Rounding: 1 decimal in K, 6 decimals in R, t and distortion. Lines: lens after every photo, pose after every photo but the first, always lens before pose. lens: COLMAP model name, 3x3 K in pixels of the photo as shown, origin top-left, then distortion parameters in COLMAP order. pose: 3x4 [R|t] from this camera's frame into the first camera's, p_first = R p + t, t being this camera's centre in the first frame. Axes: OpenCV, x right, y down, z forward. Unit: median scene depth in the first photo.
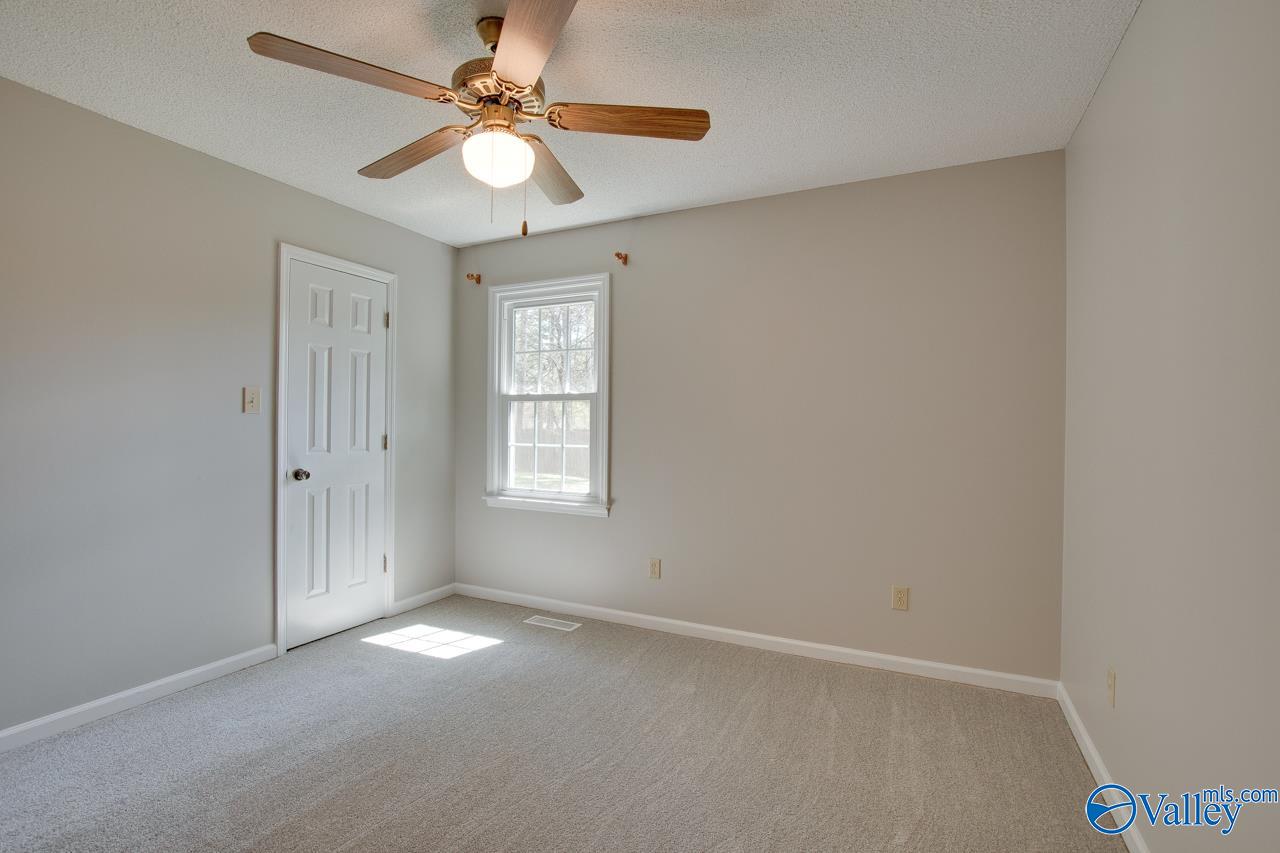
lens RADIAL K [[602.3, 0, 640.0], [0, 602.3, 426.5], [0, 0, 1]] dist [-0.027877, 0.000291]
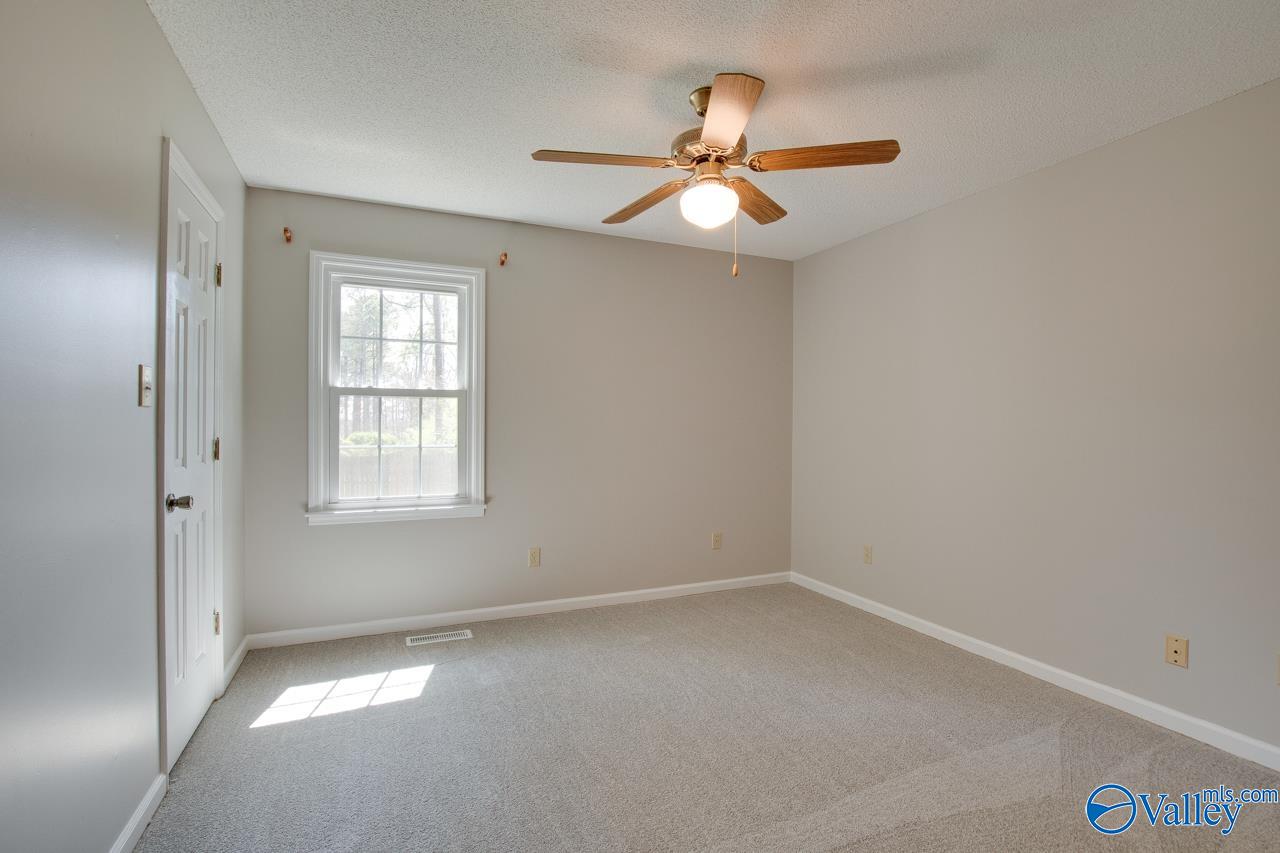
lens RADIAL K [[611.2, 0, 633.1], [0, 611.2, 426.9], [0, 0, 1]] dist [-0.038003, 0.006277]
pose [[0.614695, -0.008401, 0.788720, -0.681055], [0.001644, 0.999955, 0.009369, -0.005552], [-0.788763, -0.004463, 0.614681, 0.186150]]
